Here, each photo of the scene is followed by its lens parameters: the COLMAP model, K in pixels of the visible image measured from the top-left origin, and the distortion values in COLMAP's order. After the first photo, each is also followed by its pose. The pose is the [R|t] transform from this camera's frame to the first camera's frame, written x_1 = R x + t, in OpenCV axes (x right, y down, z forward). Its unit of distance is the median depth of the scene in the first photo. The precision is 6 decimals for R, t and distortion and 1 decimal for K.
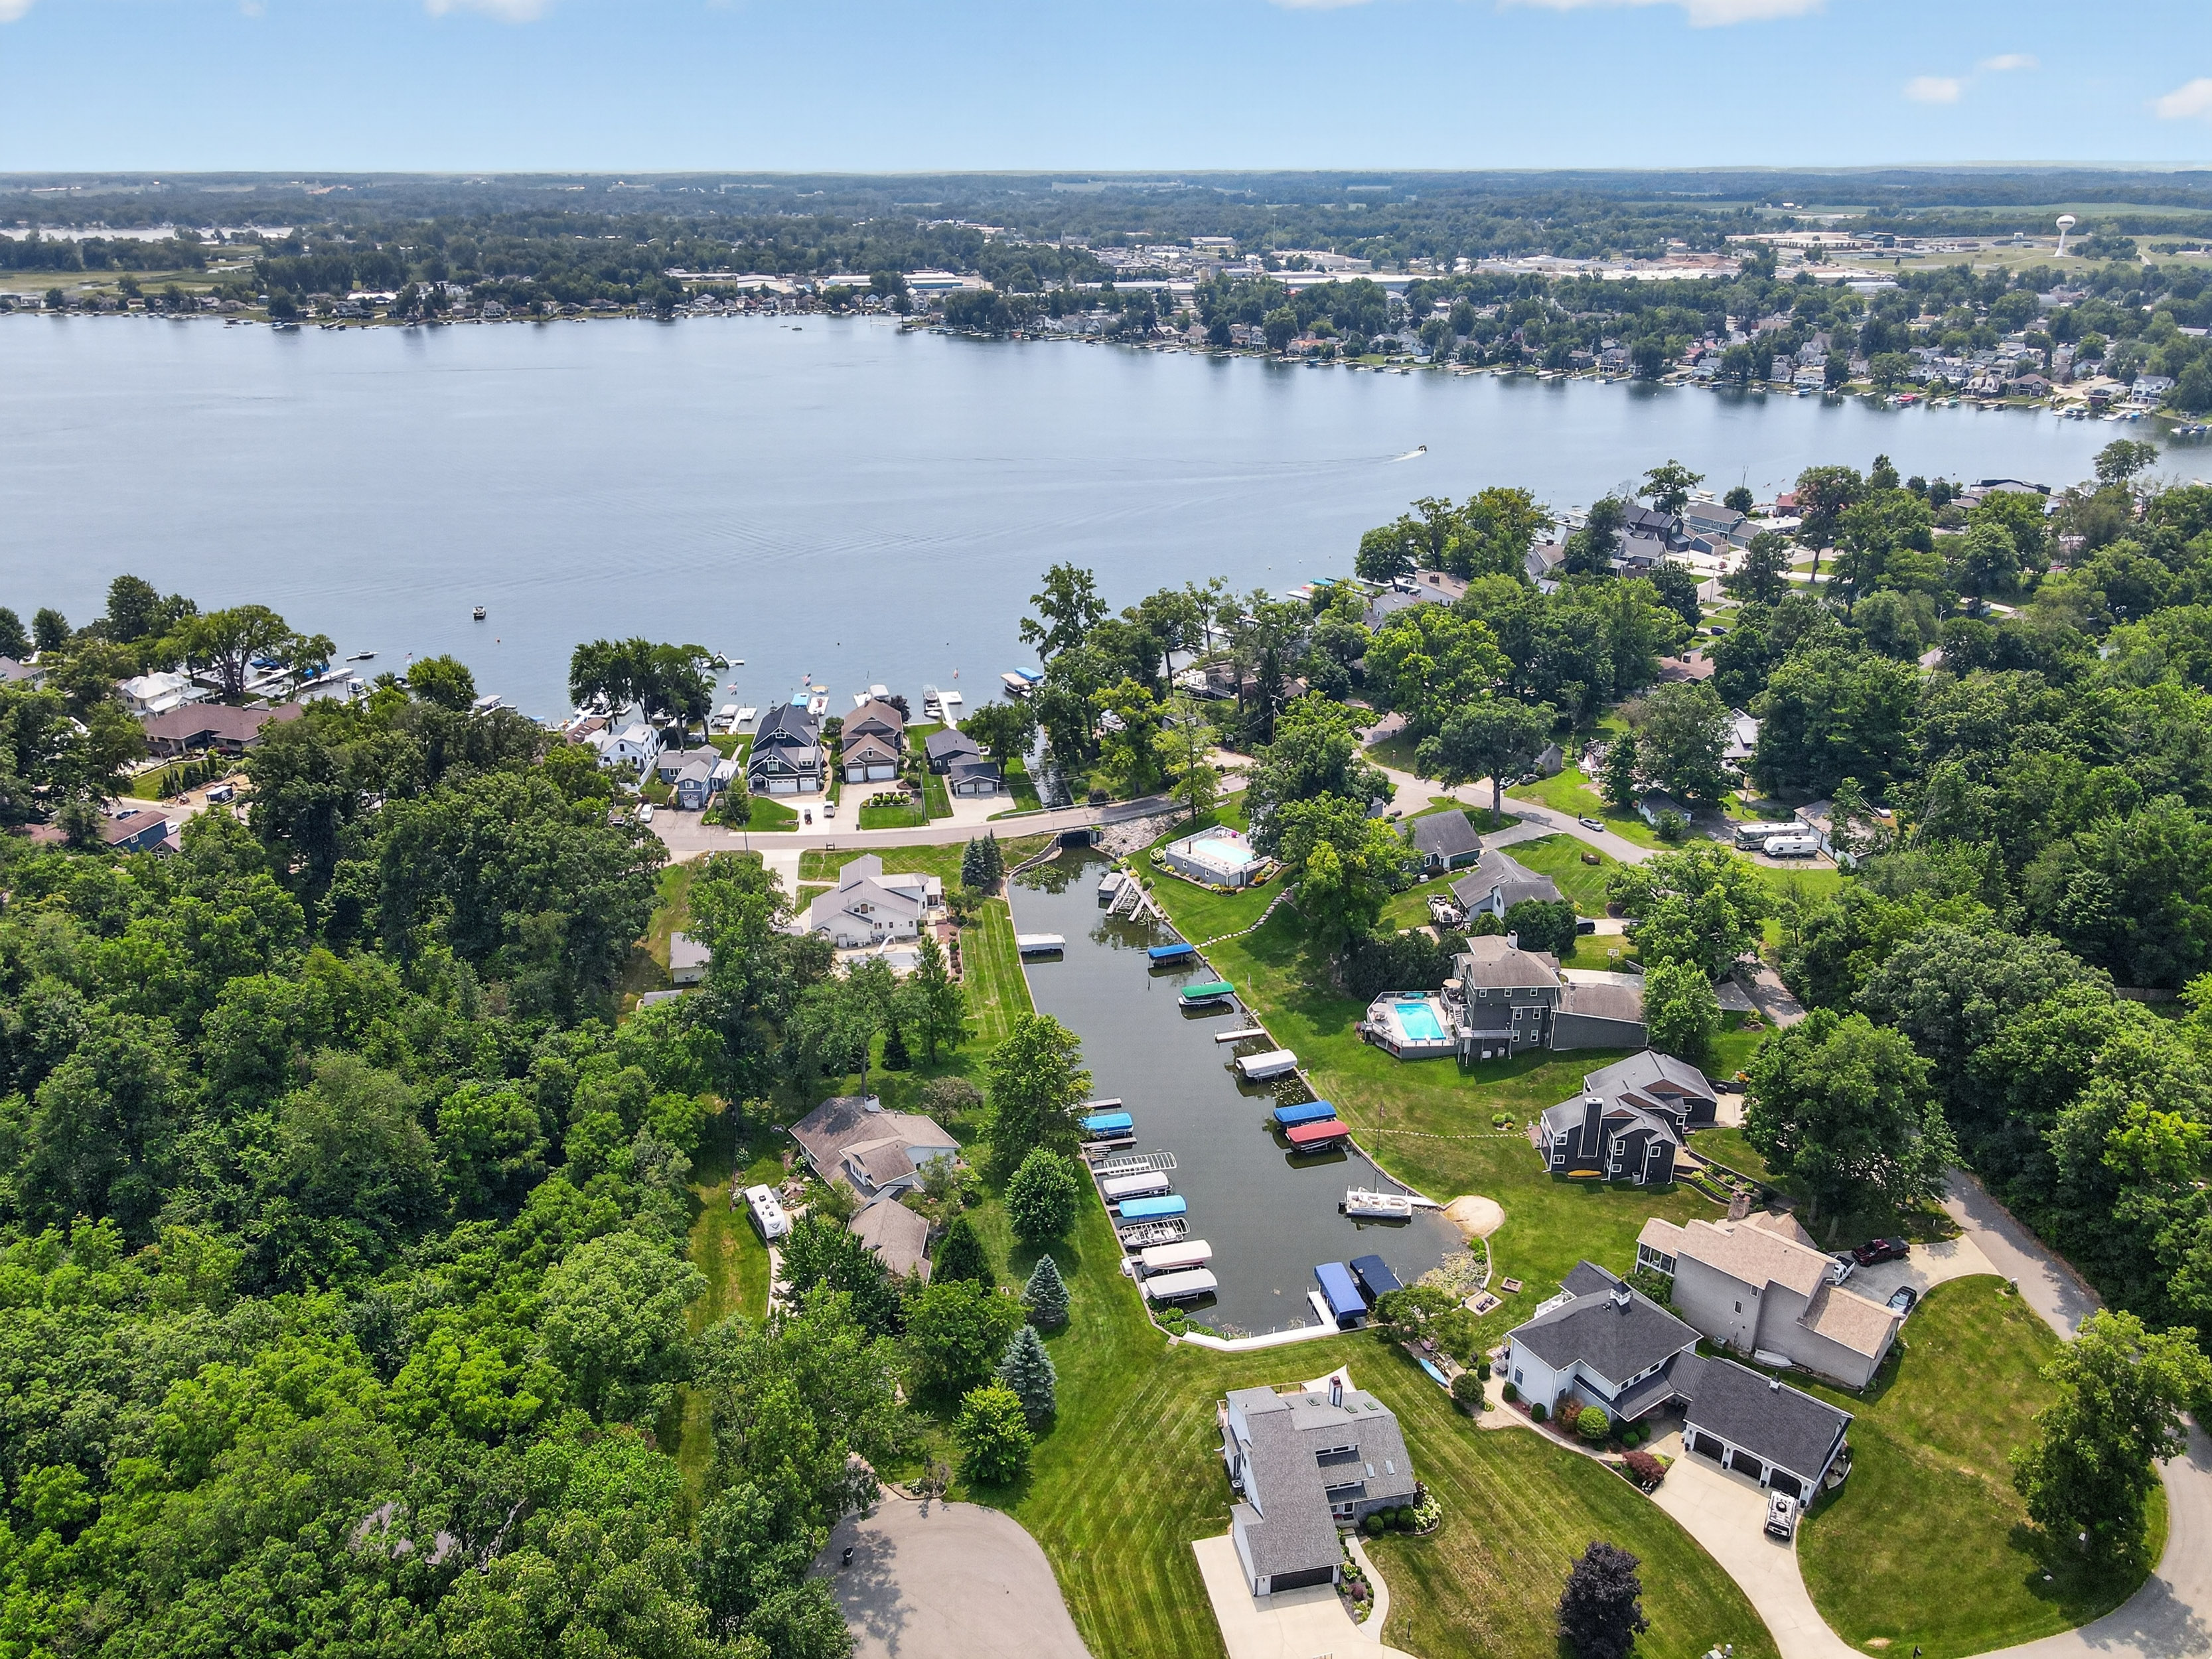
lens RADIAL K [[1619.4, 0, 1098.0], [0, 1619.4, 829.5], [0, 0, 1]] dist [0.009330, 0.019445]
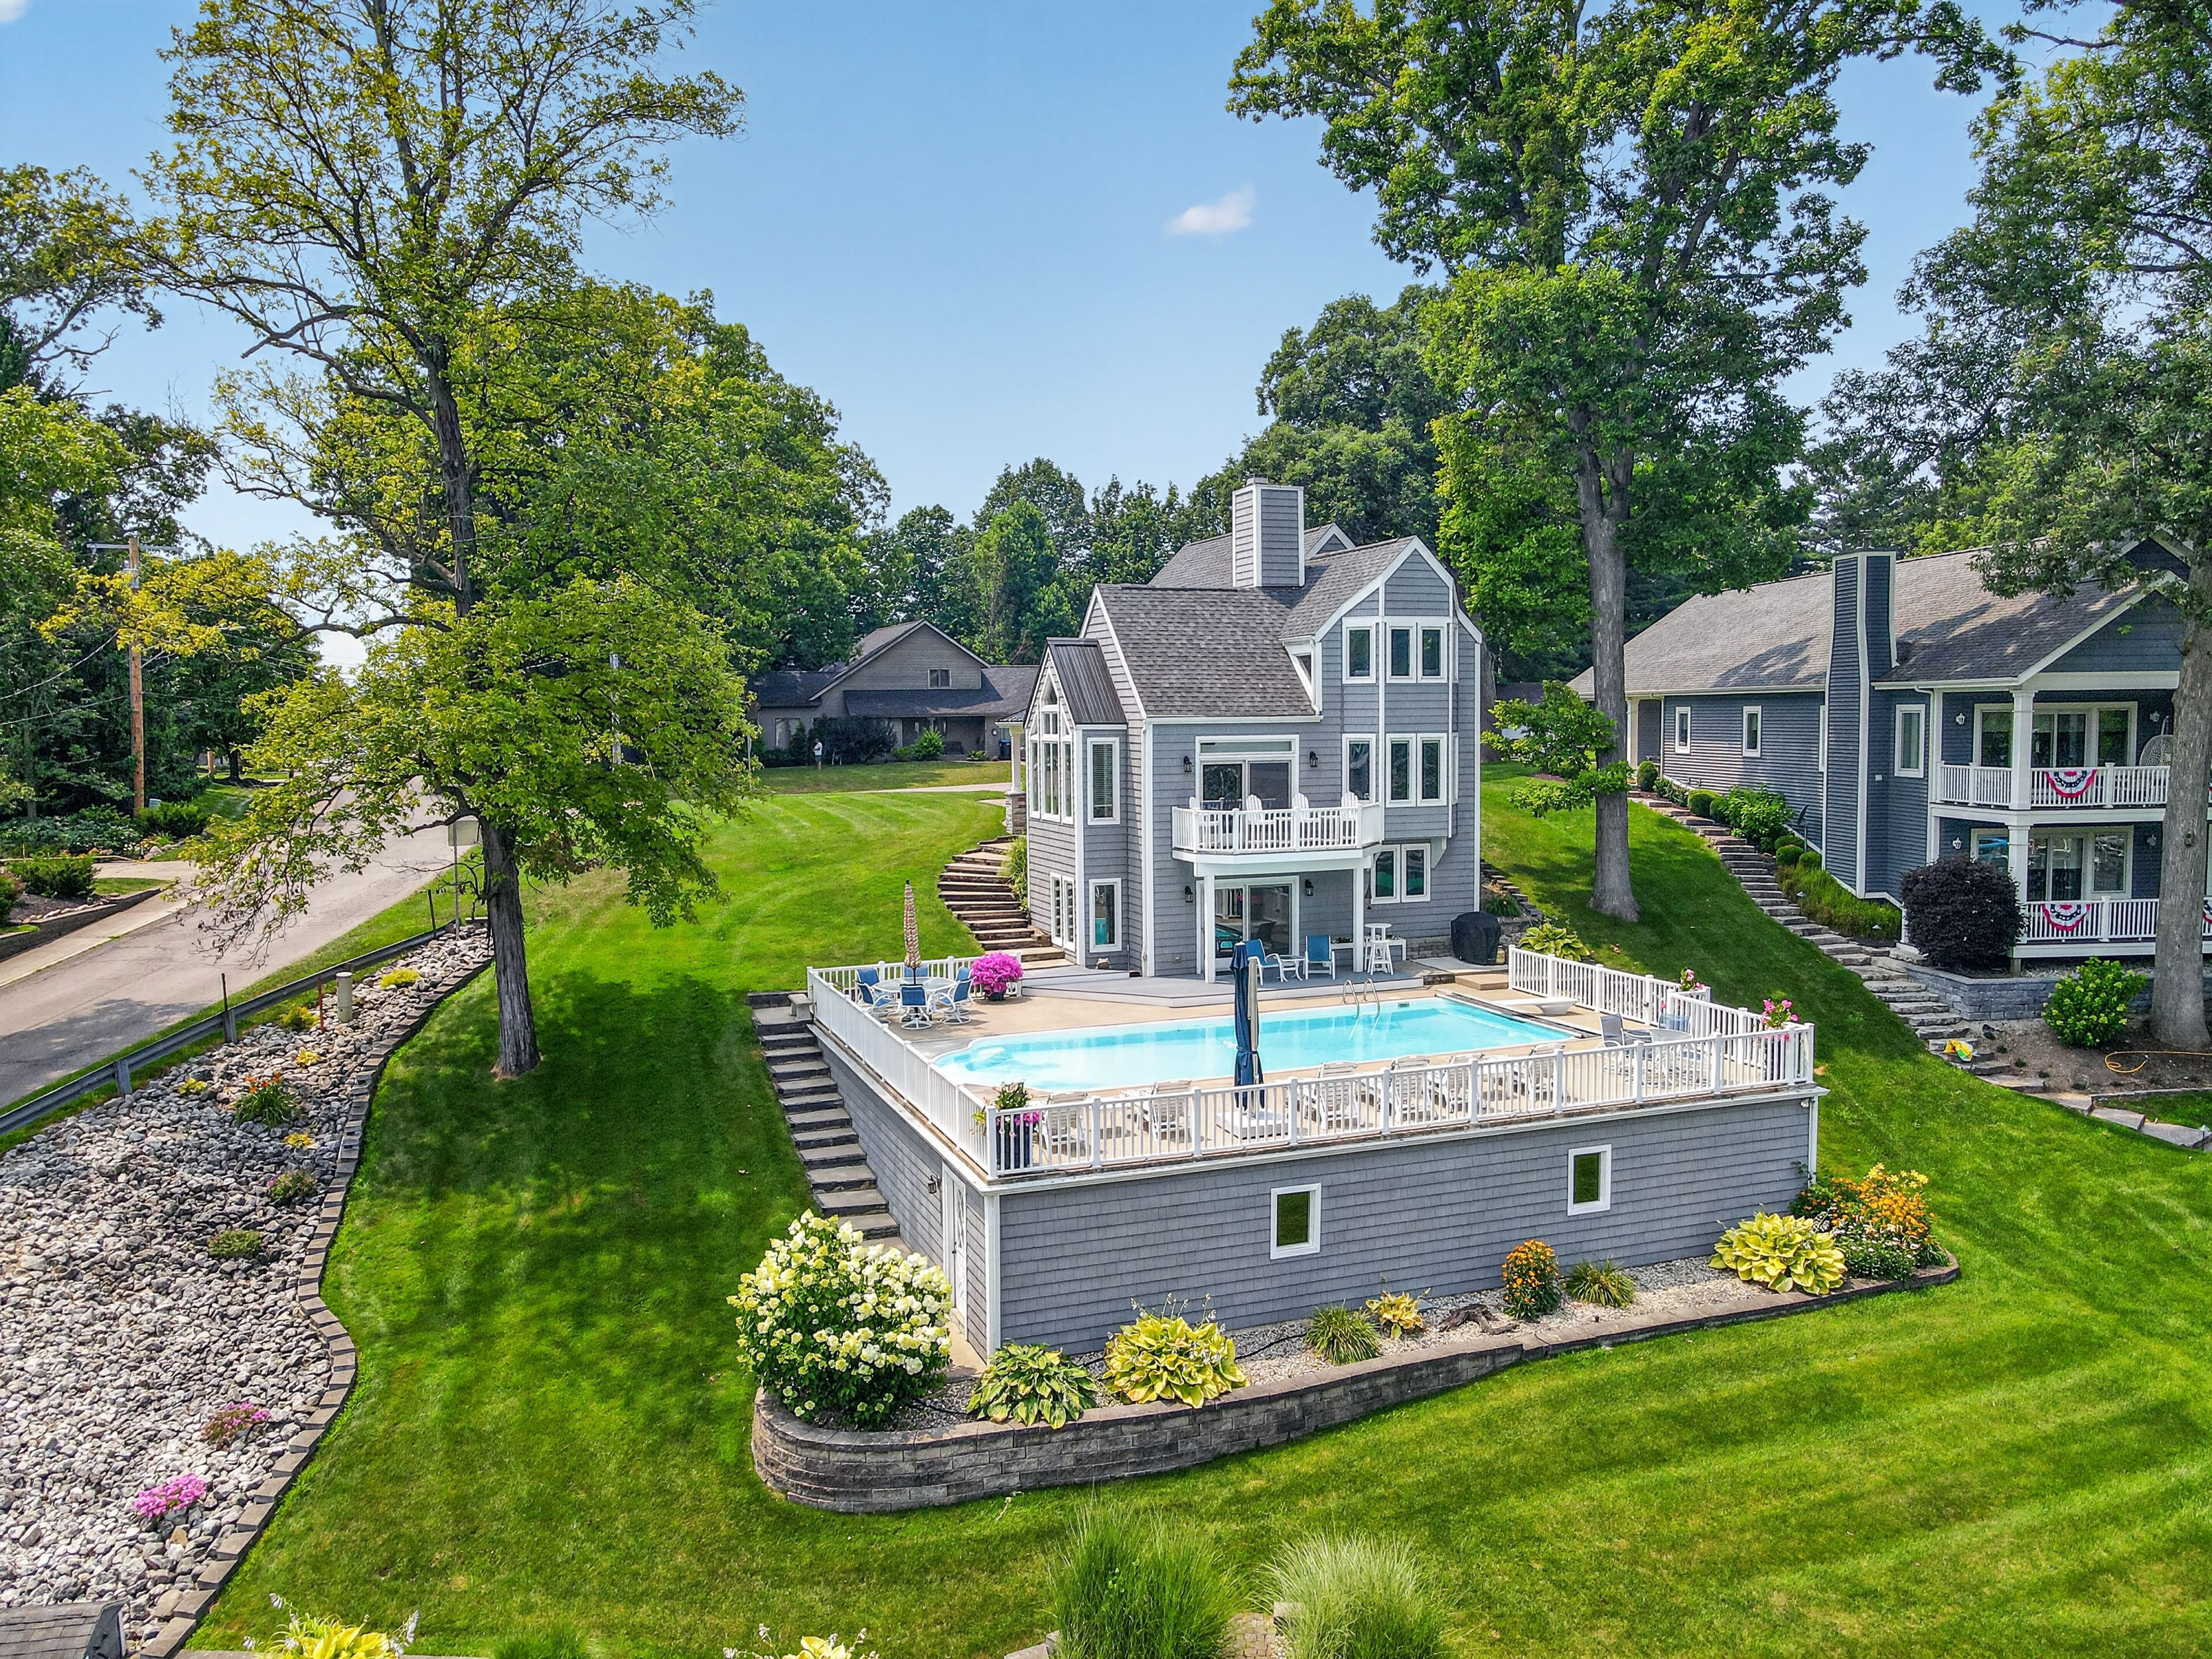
lens RADIAL K [[1619.4, 0, 1102.6], [0, 1619.4, 841.5], [0, 0, 1]] dist [0.009330, 0.019445]
pose [[0.377021, -0.078534, 0.922869, -0.015608], [0.365405, 0.928191, -0.070293, 0.002894], [-0.851078, 0.363723, 0.378644, 0.533460]]
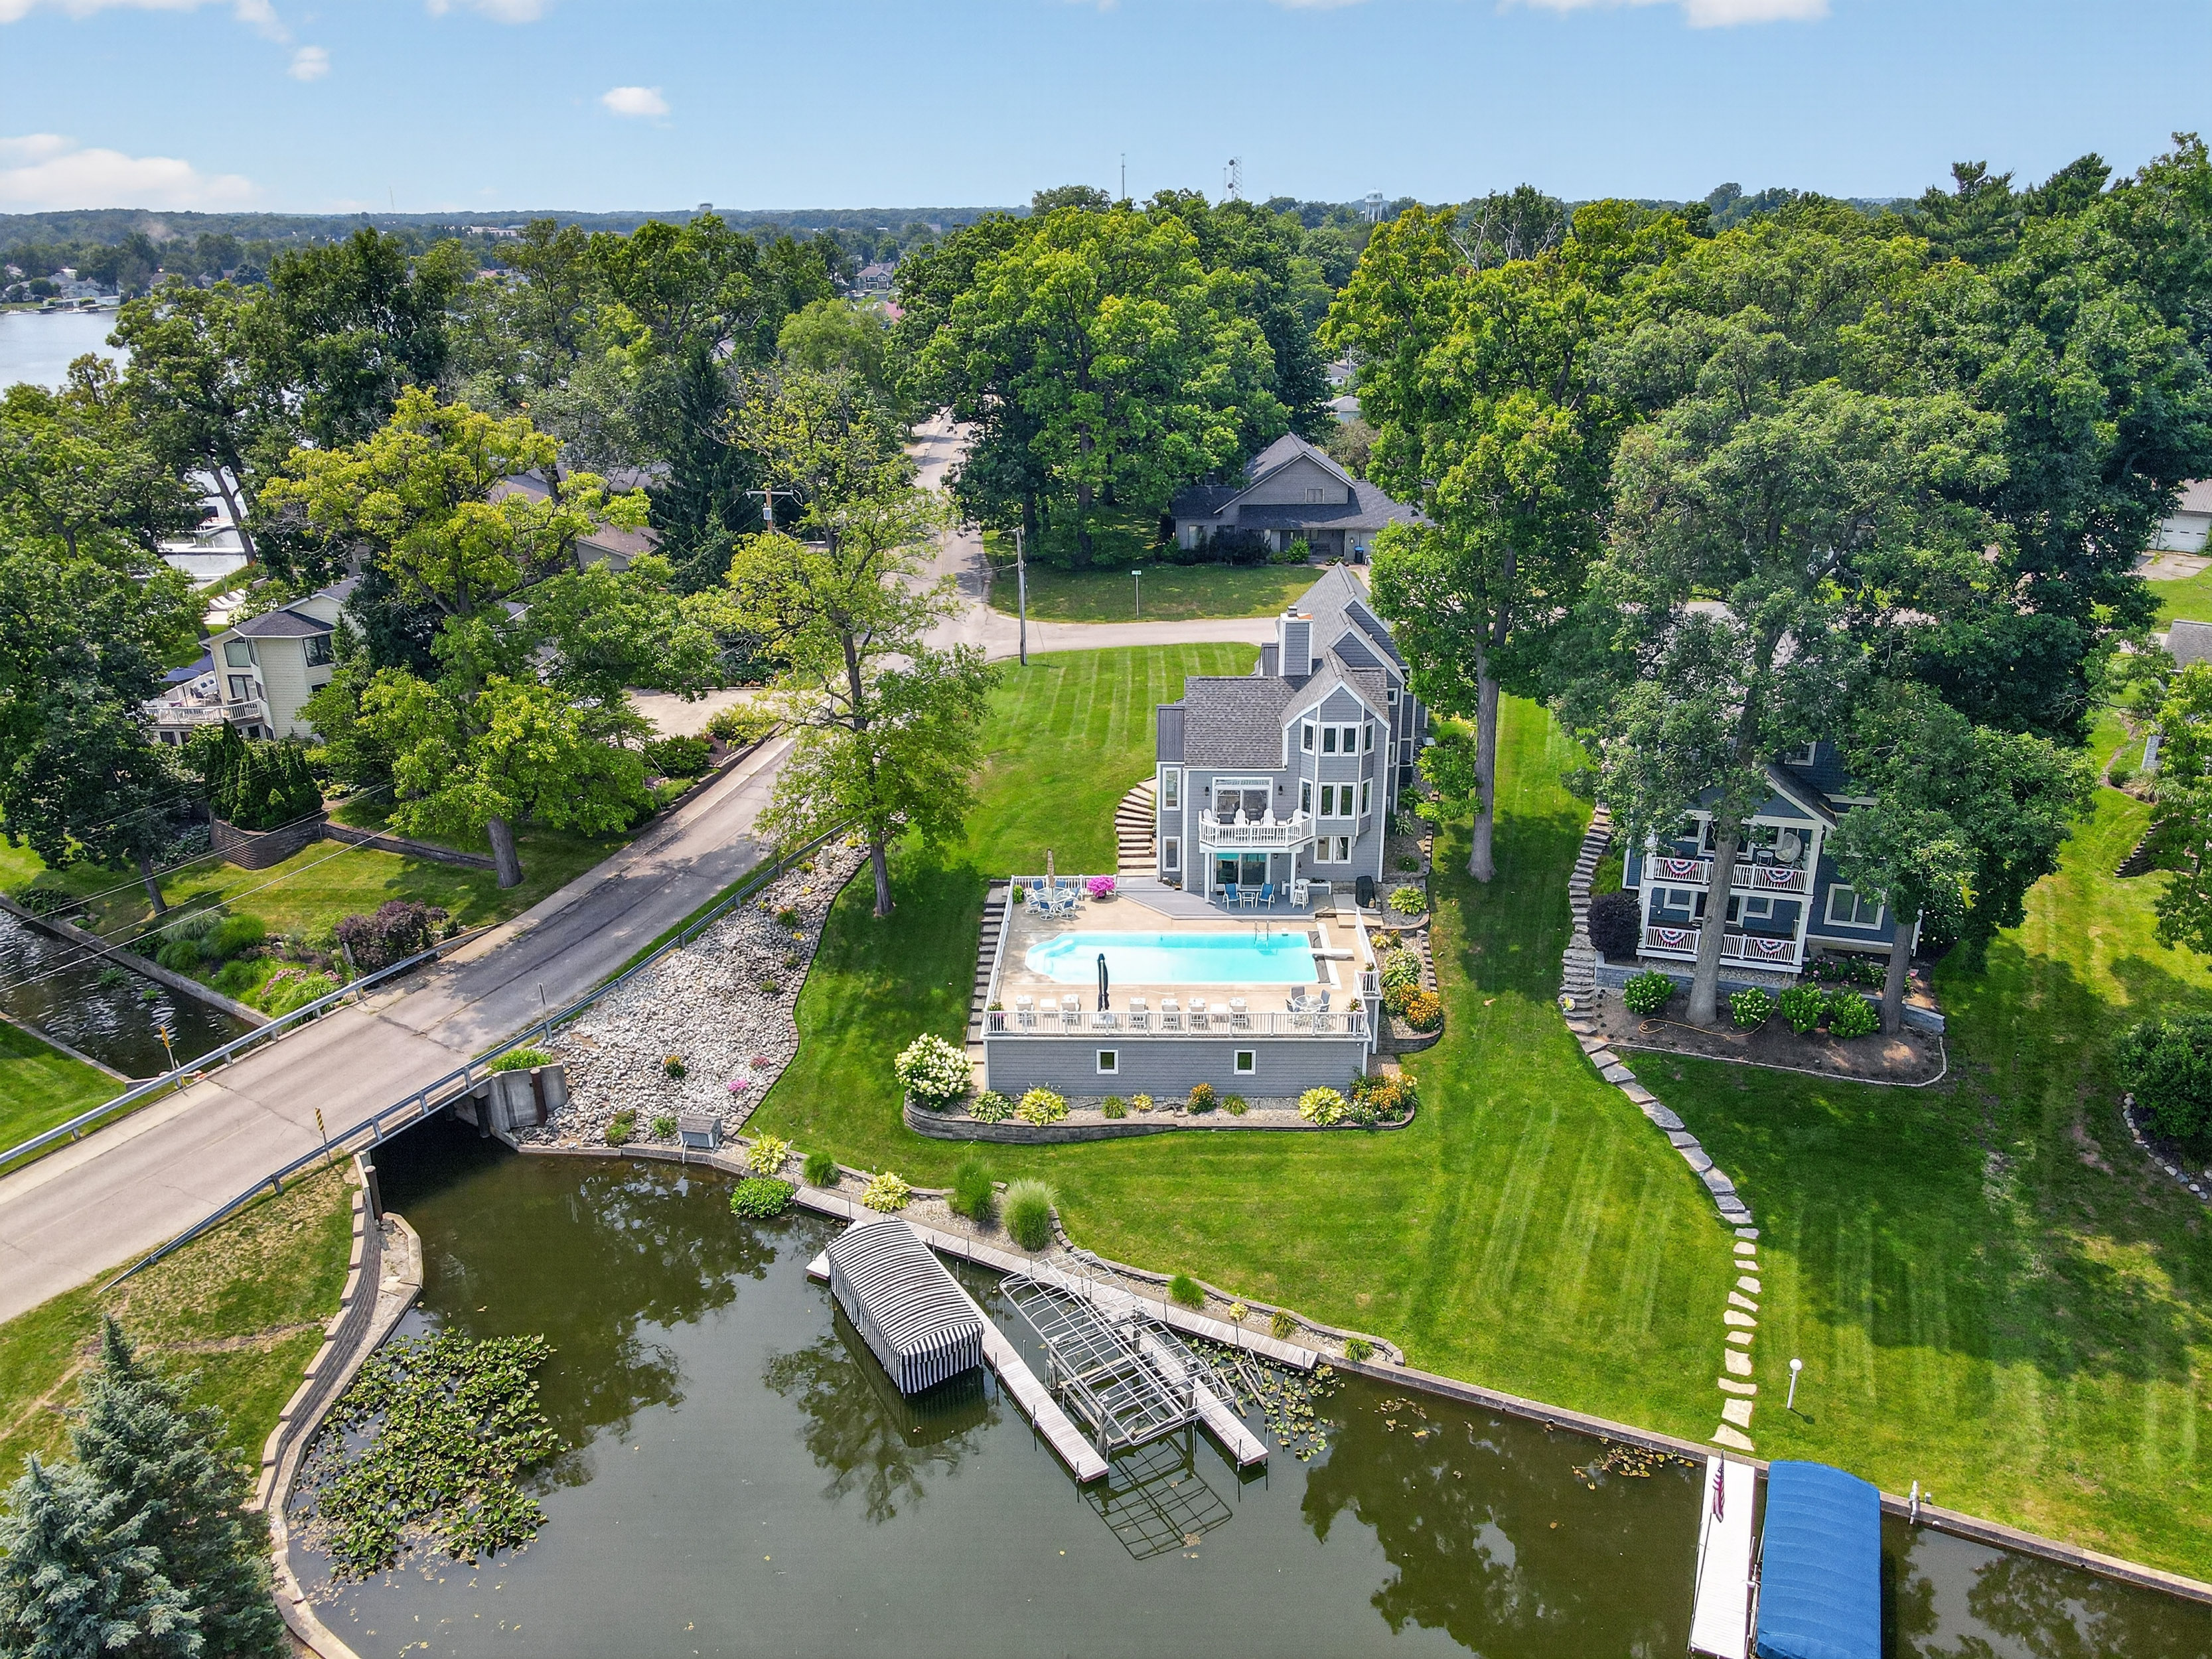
lens RADIAL K [[1619.4, 0, 1088.0], [0, 1619.4, 830.9], [0, 0, 1]] dist [0.009330, 0.019445]
pose [[0.708169, -0.261032, 0.656018, -0.047450], [0.284214, 0.955935, 0.073563, -0.014206], [-0.646312, 0.134355, 0.751152, 0.457261]]
